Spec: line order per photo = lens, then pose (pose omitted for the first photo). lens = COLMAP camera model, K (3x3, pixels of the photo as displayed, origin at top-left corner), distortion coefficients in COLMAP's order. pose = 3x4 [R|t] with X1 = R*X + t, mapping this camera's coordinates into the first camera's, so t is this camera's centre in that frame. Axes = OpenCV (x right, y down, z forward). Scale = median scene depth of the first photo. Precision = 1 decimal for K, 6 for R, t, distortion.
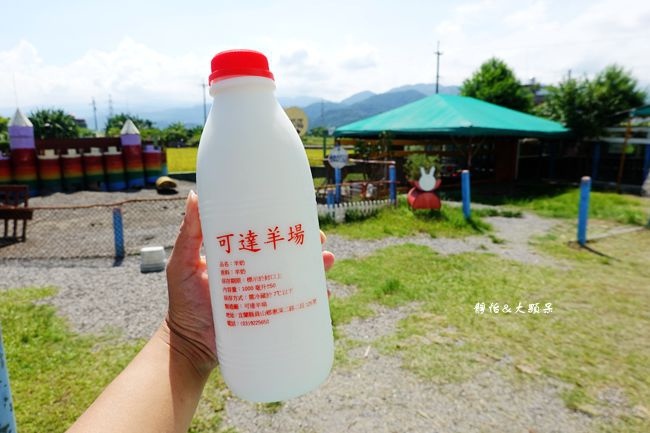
lens RADIAL K [[437.2, 0, 325.0], [0, 437.2, 216.5], [0, 0, 1]] dist [-0.002966, -0.002133]
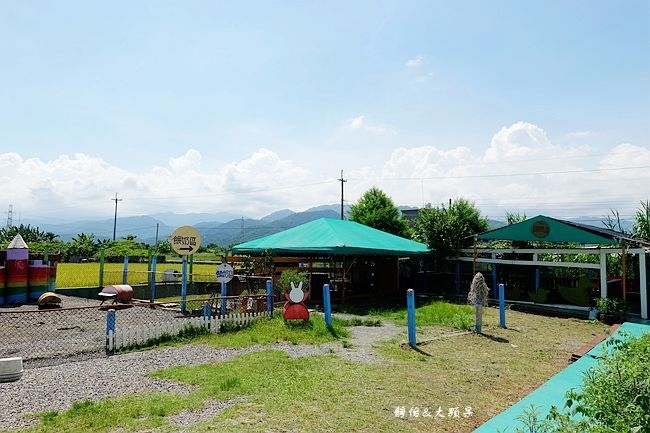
lens RADIAL K [[437.2, 0, 325.0], [0, 437.2, 216.5], [0, 0, 1]] dist [-0.002966, -0.002133]
pose [[0.982844, 0.027811, 0.182331, 0.074006], [0.020811, 0.965532, -0.259450, 0.015814], [-0.183262, 0.258794, 0.948389, -0.107528]]
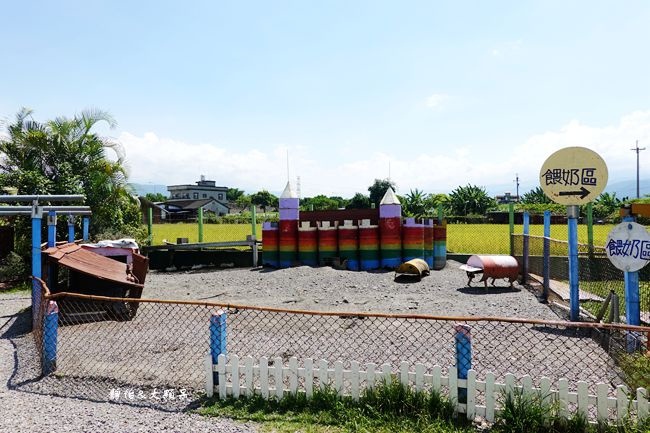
lens RADIAL K [[448.3, 0, 310.8], [0, 448.3, 216.5], [0, 0, 1]] dist [0.048394, -0.000062]
pose [[0.625537, 0.002650, -0.780190, 0.185212], [-0.135823, 0.985094, -0.105554, -0.074425], [0.768281, 0.171996, 0.616572, 0.486275]]
